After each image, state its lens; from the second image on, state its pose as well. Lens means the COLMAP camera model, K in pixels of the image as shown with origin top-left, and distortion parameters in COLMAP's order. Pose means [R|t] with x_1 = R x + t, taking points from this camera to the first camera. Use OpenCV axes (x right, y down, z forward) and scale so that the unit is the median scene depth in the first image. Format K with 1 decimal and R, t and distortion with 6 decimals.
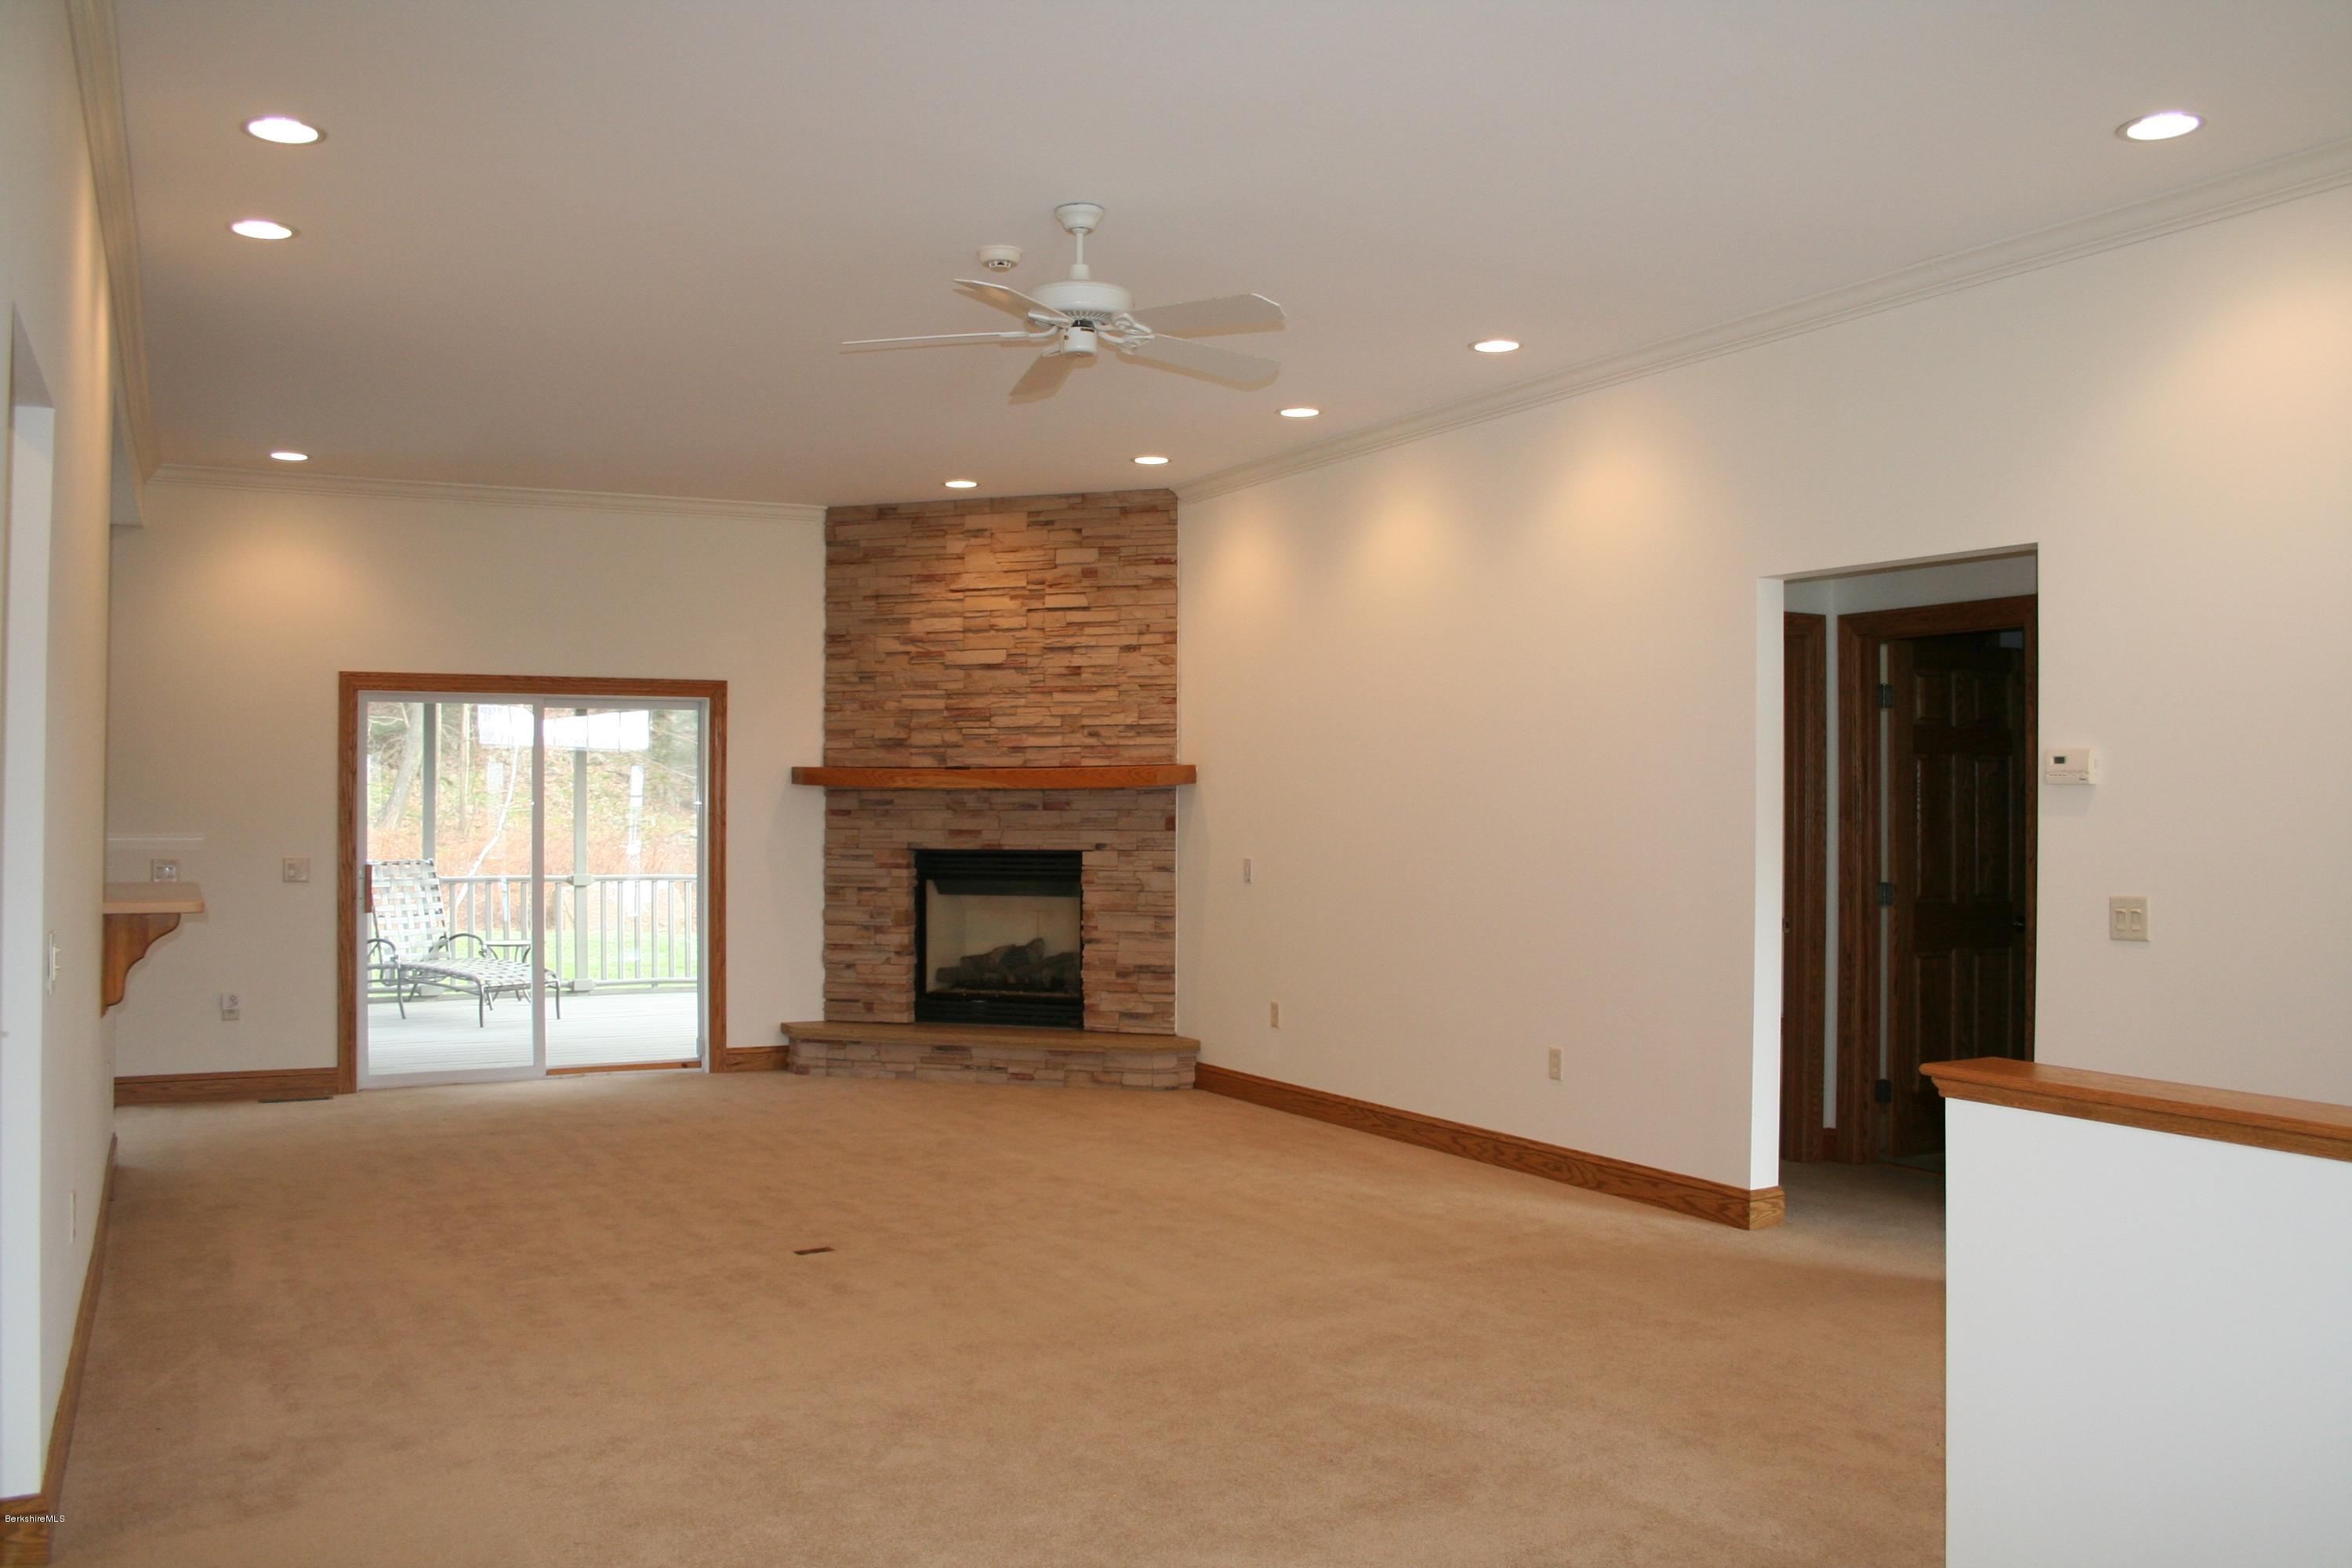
lens RADIAL K [[1954.7, 0, 1167.5], [0, 1954.7, 799.9], [0, 0, 1]] dist [-0.115177, 0.081357]
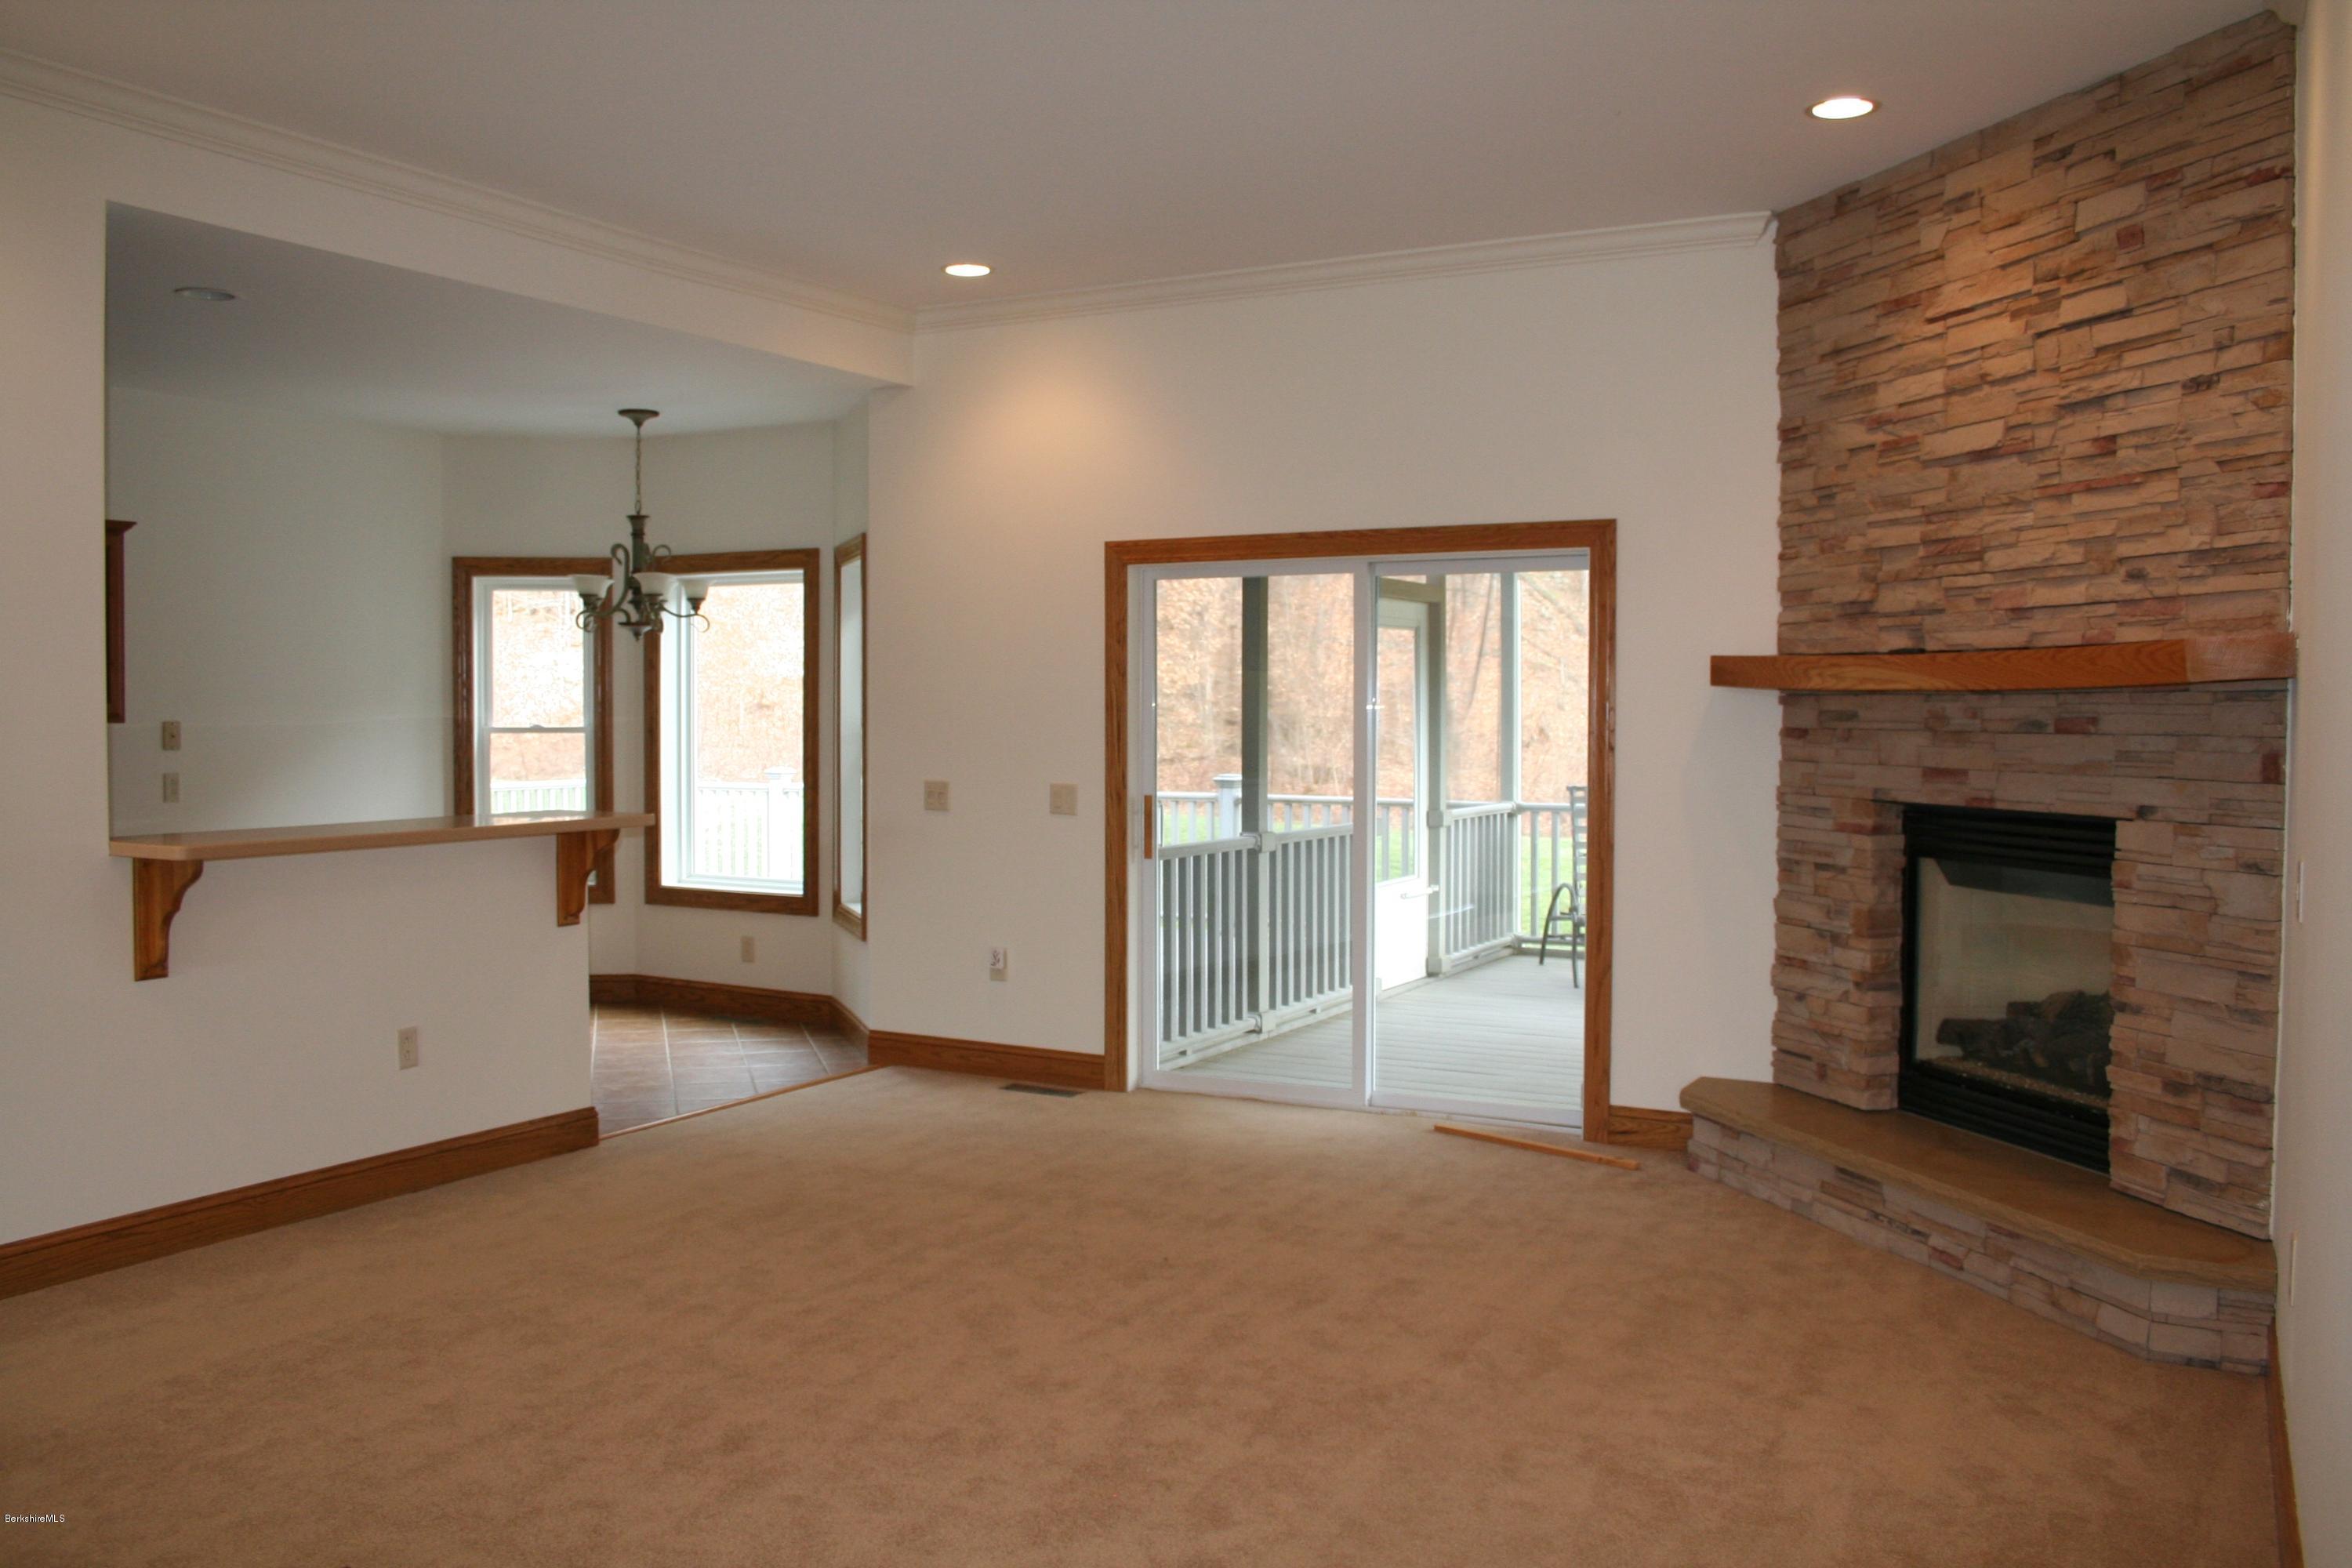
lens RADIAL K [[1954.7, 0, 1166.1], [0, 1954.7, 765.7], [0, 0, 1]] dist [-0.115177, 0.081357]
pose [[0.564312, 0.025497, -0.825168, 0.209298], [-0.000724, 0.999538, 0.030389, -0.001186], [0.825561, -0.016551, 0.564069, 0.534366]]
